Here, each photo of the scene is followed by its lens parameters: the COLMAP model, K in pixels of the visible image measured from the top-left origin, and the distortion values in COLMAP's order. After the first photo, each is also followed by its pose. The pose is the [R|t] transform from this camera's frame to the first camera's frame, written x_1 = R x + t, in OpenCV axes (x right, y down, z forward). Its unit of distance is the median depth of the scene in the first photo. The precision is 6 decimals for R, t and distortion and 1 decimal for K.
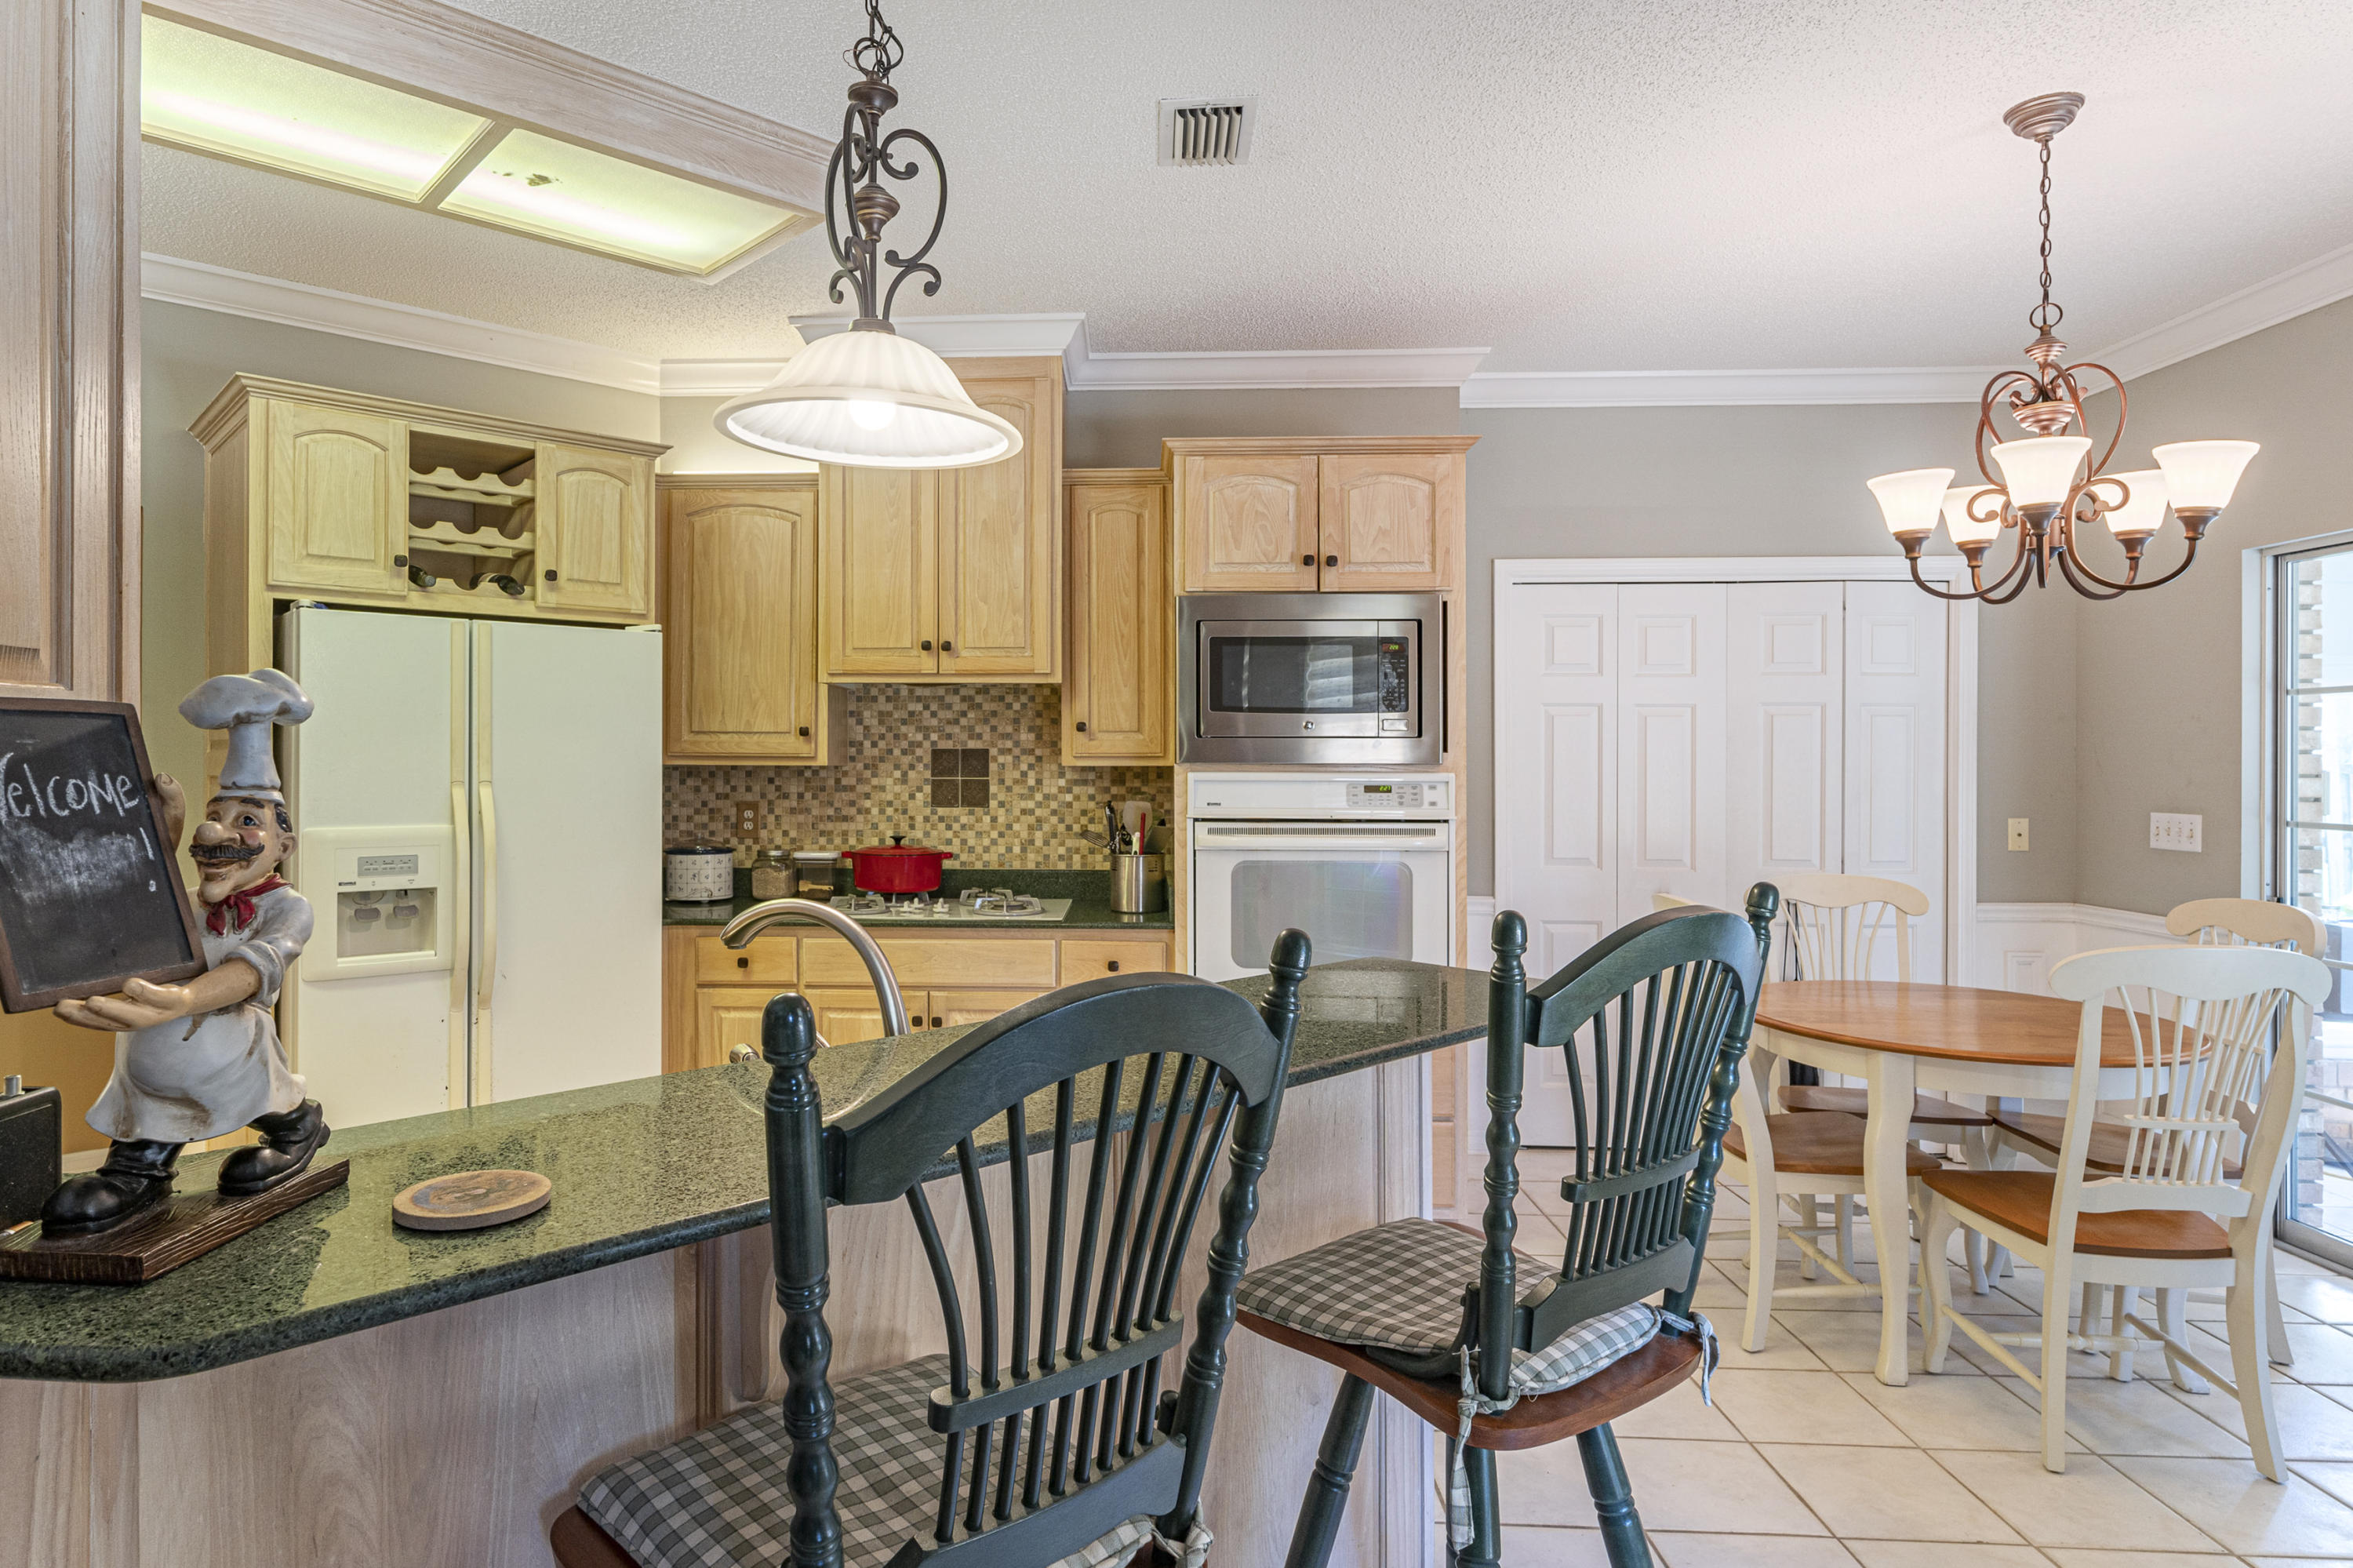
lens RADIAL K [[1318.2, 0, 1061.1], [0, 1318.2, 761.1], [0, 0, 1]] dist [-0.002709, -0.001139]
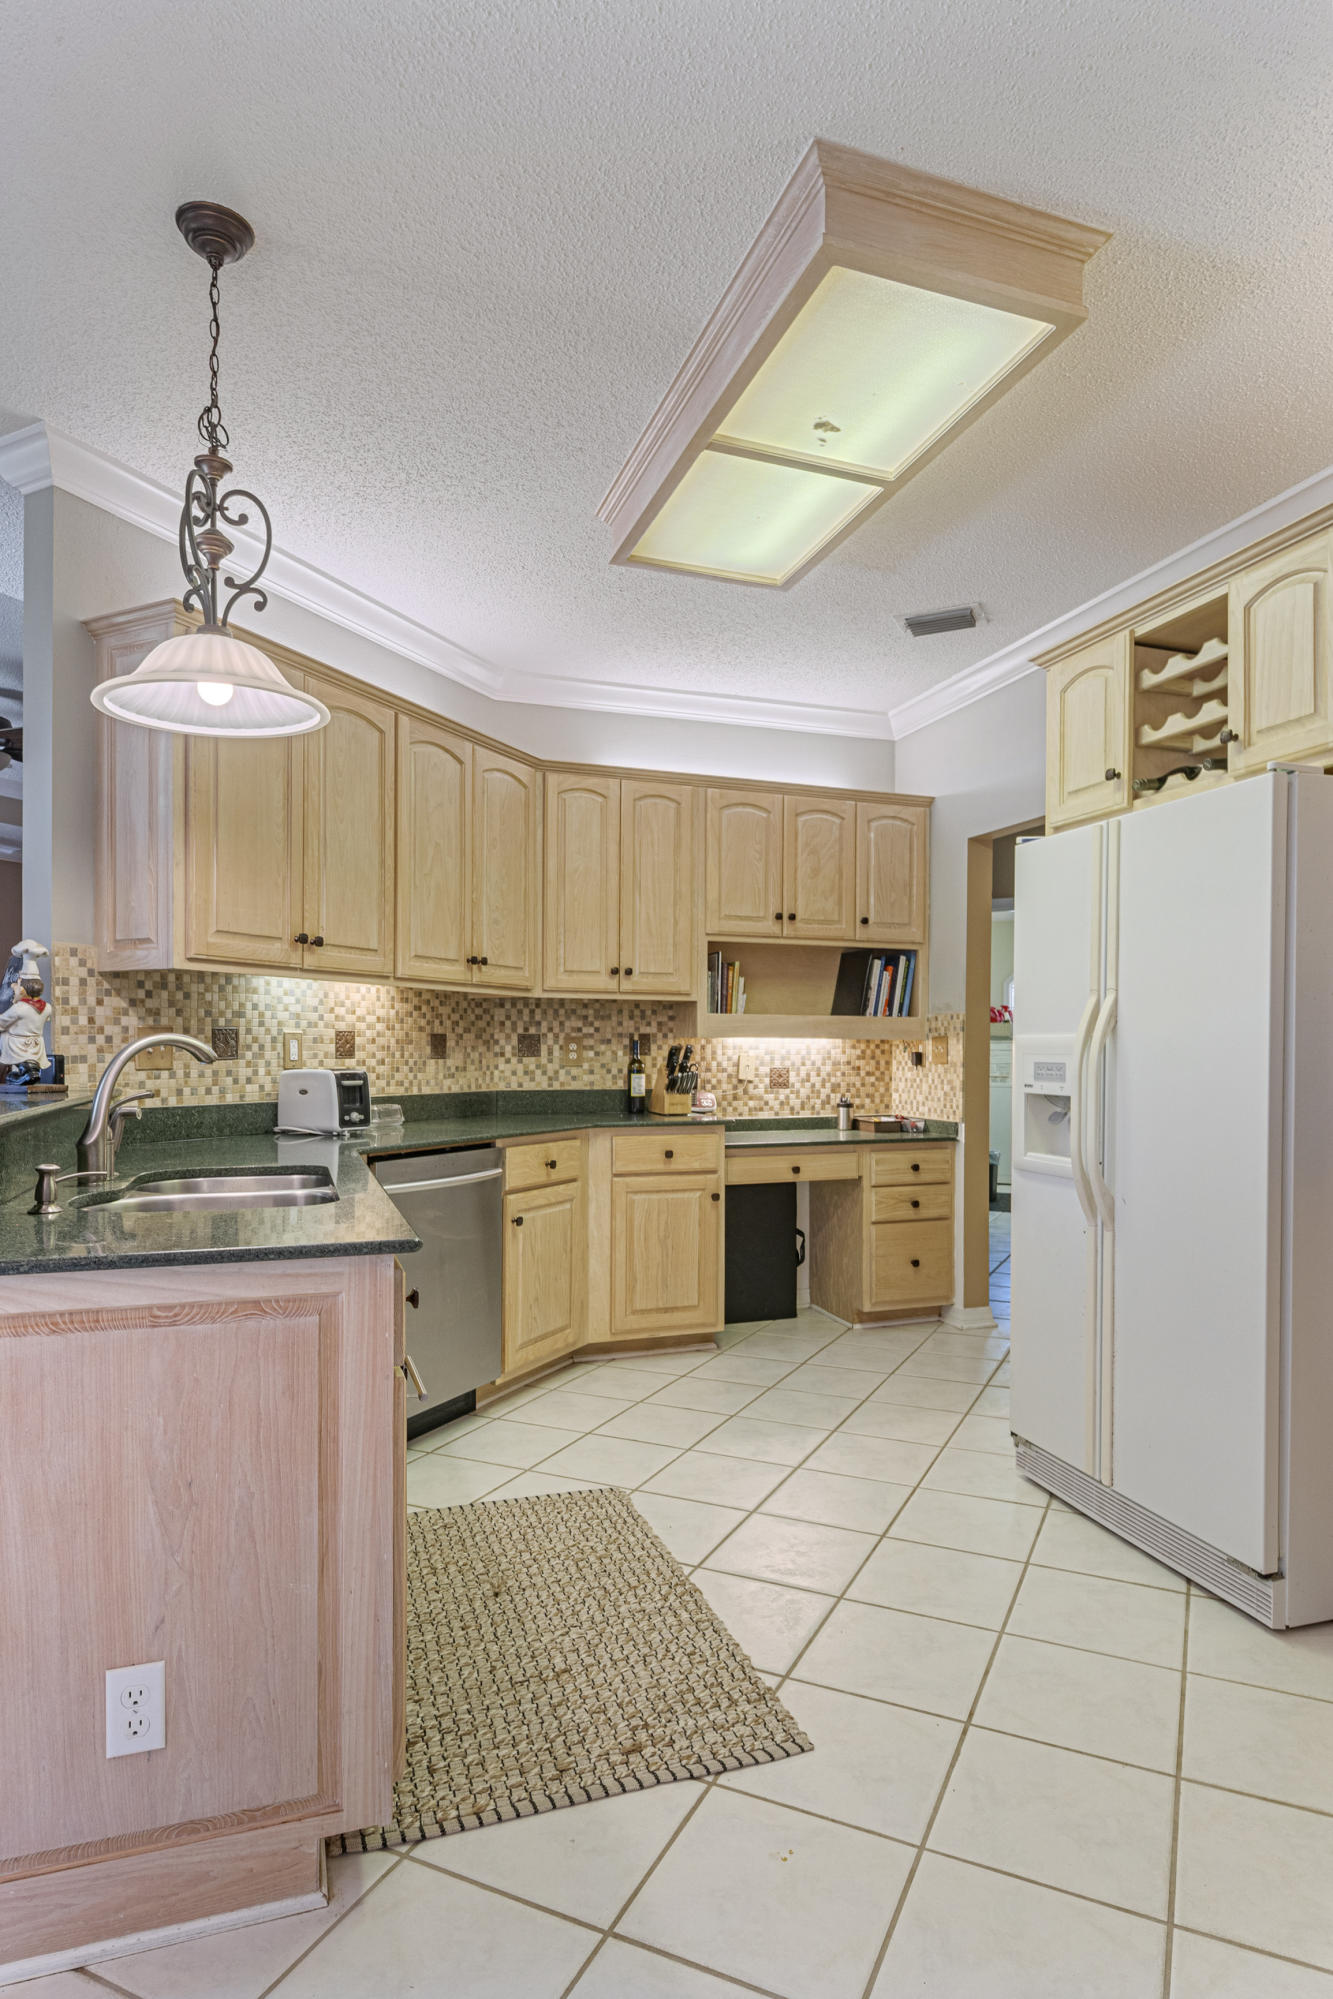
lens RADIAL K [[1119.8, 0, 698.3], [0, 1119.8, 1056.0], [0, 0, 1]] dist [-0.002709, -0.001139]
pose [[-0.357132, 0.004617, -0.934043, 0.309699], [-0.003603, 0.999974, 0.006321, 0.044427], [0.934047, 0.005623, -0.357106, 0.757312]]
